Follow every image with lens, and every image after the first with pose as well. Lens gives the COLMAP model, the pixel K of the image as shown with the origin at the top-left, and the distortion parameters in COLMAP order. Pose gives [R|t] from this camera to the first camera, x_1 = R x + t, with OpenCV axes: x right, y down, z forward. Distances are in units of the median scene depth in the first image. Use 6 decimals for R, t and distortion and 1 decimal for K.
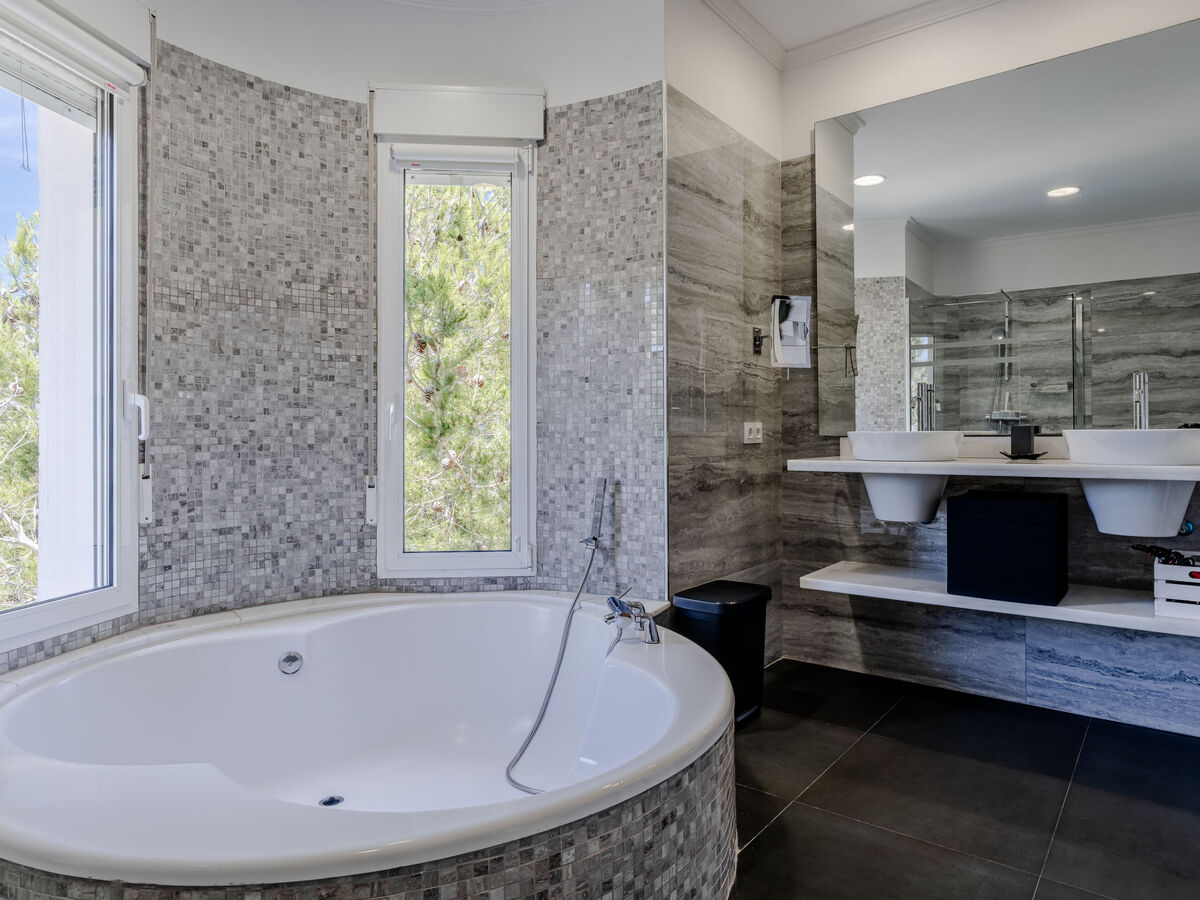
lens RADIAL K [[740.4, 0, 607.5], [0, 740.4, 437.5], [0, 0, 1]] dist [-0.014357, 0.010129]
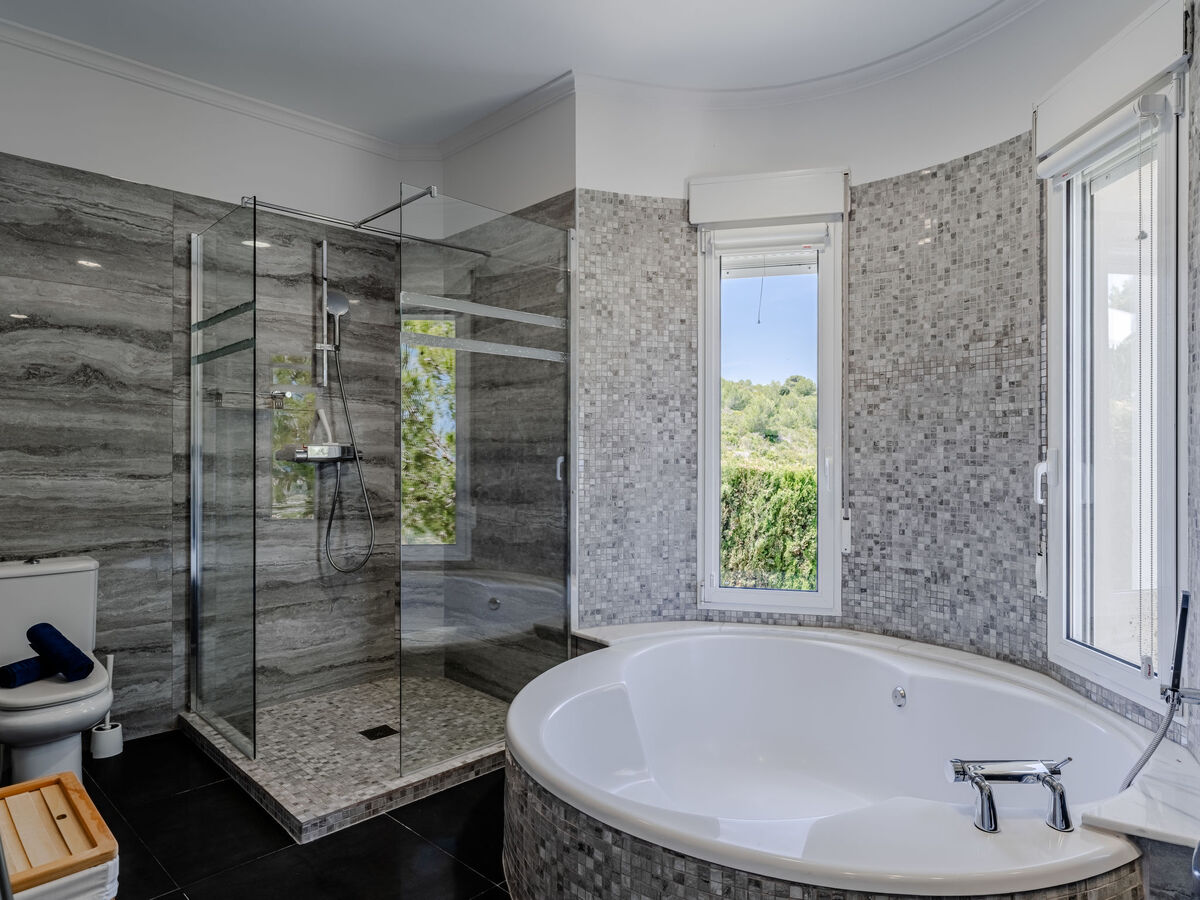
lens RADIAL K [[740.4, 0, 606.5], [0, 740.4, 453.6], [0, 0, 1]] dist [-0.014357, 0.010129]
pose [[-0.100512, 0.009645, -0.994889, 0.665055], [-0.001962, 0.999949, 0.009892, -0.067797], [0.994934, 0.002947, -0.100488, 0.612446]]
